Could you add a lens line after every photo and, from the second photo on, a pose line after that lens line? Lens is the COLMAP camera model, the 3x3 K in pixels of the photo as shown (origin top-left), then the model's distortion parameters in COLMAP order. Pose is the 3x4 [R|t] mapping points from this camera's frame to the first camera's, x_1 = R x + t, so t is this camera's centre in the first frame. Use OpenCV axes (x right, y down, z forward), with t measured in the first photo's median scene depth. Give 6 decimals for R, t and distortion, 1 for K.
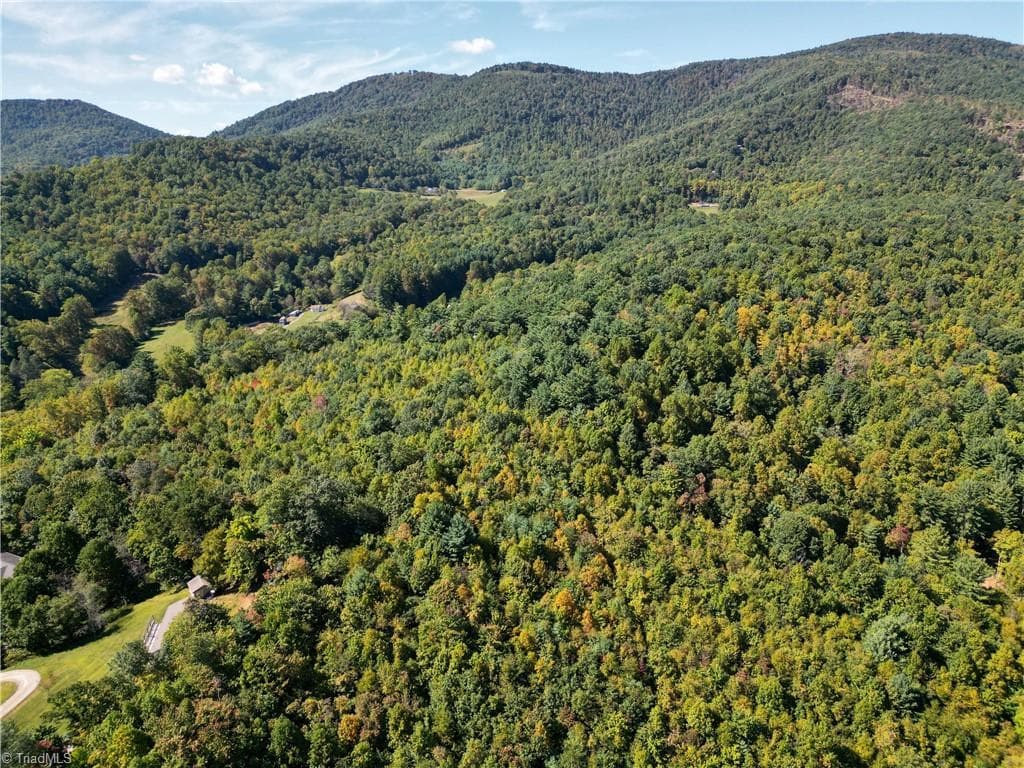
lens RADIAL K [[716.6, 0, 510.0], [0, 716.6, 383.6], [0, 0, 1]] dist [0.065283, -0.053825]
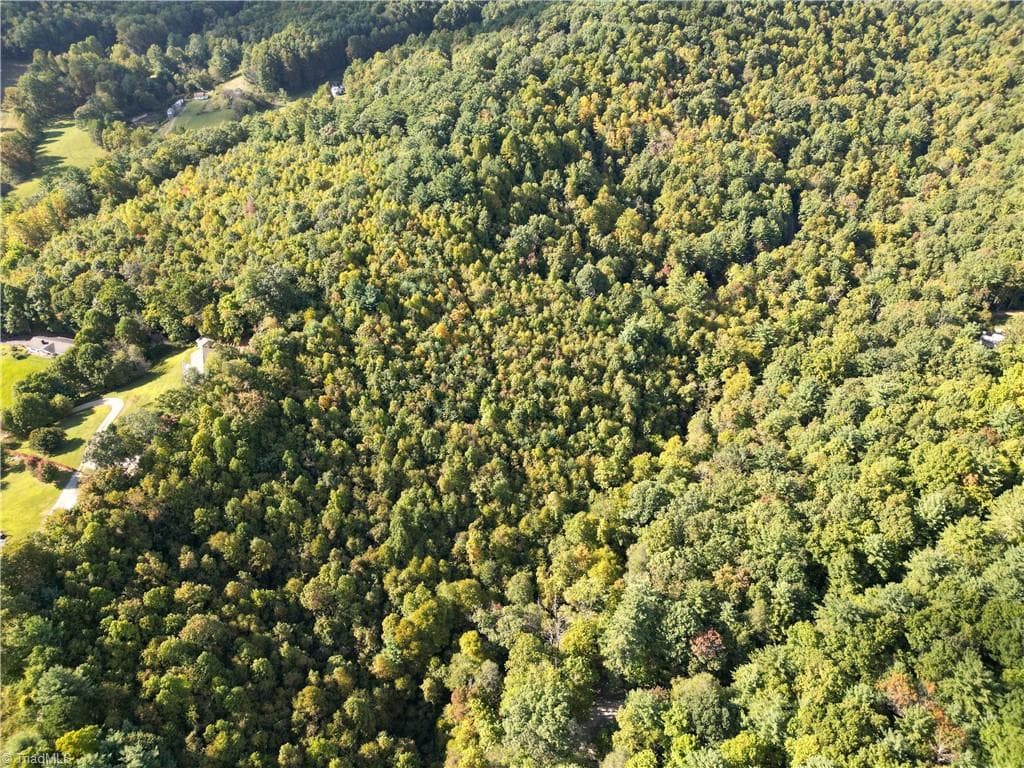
lens RADIAL K [[715.9, 0, 512.4], [0, 715.9, 385.3], [0, 0, 1]] dist [0.070922, -0.064554]
pose [[0.988609, -0.098240, 0.114026, 0.014834], [0.056639, 0.944742, 0.322885, -0.041271], [-0.139446, -0.312748, 0.939544, -0.248442]]
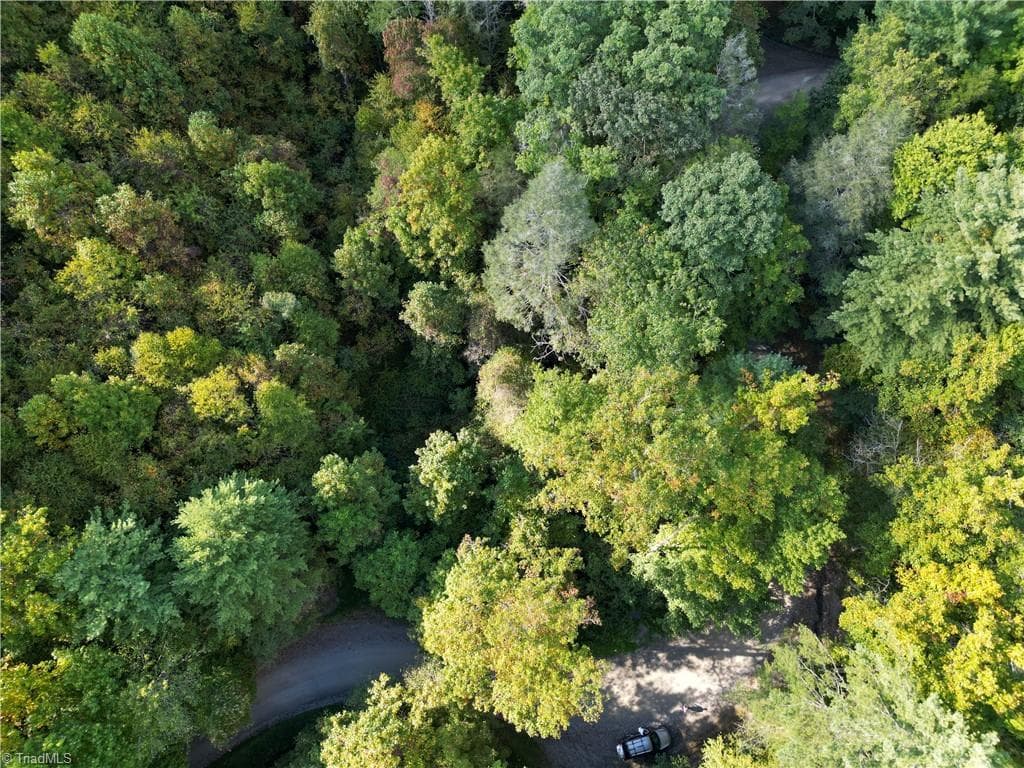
lens RADIAL K [[716.6, 0, 510.1], [0, 716.6, 387.2], [0, 0, 1]] dist [0.065283, -0.053825]
pose [[0.988587, -0.143935, 0.044474, 0.020730], [0.051265, 0.599013, 0.799097, 0.204520], [-0.141659, -0.787697, 0.599555, -0.048502]]
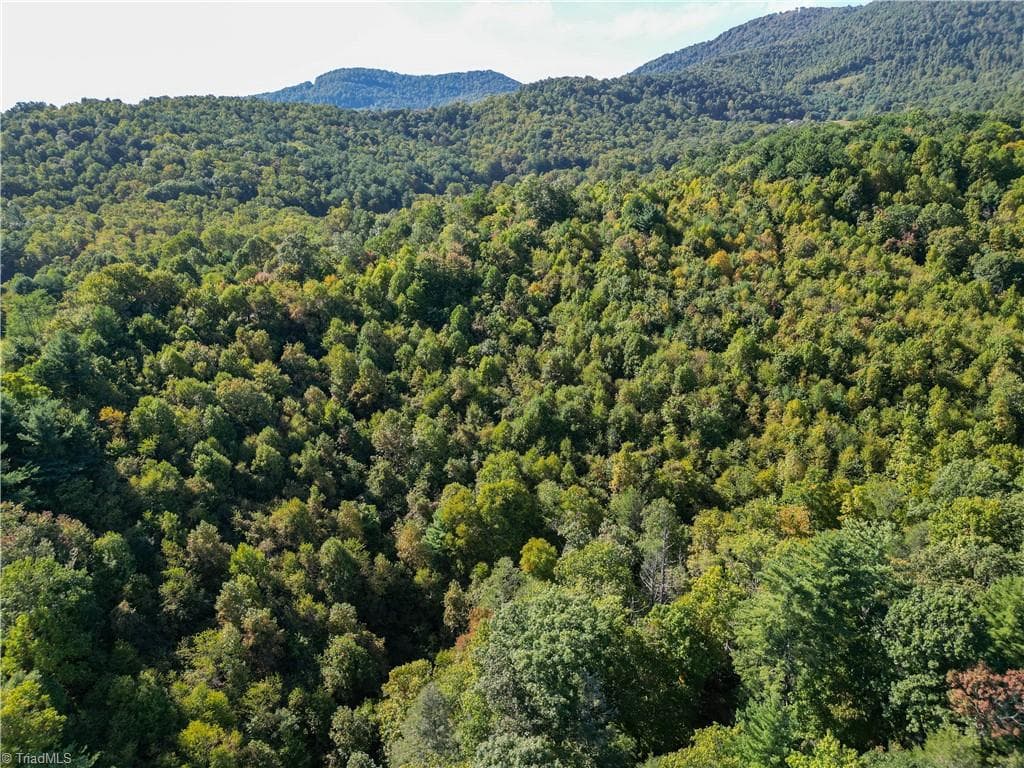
lens RADIAL K [[716.6, 0, 508.4], [0, 716.6, 380.4], [0, 0, 1]] dist [0.065283, -0.053825]
pose [[0.882037, 0.126081, -0.453998, 0.136392], [-0.110083, 0.992010, 0.061623, 0.187772], [0.458140, -0.004376, 0.888869, -0.106065]]
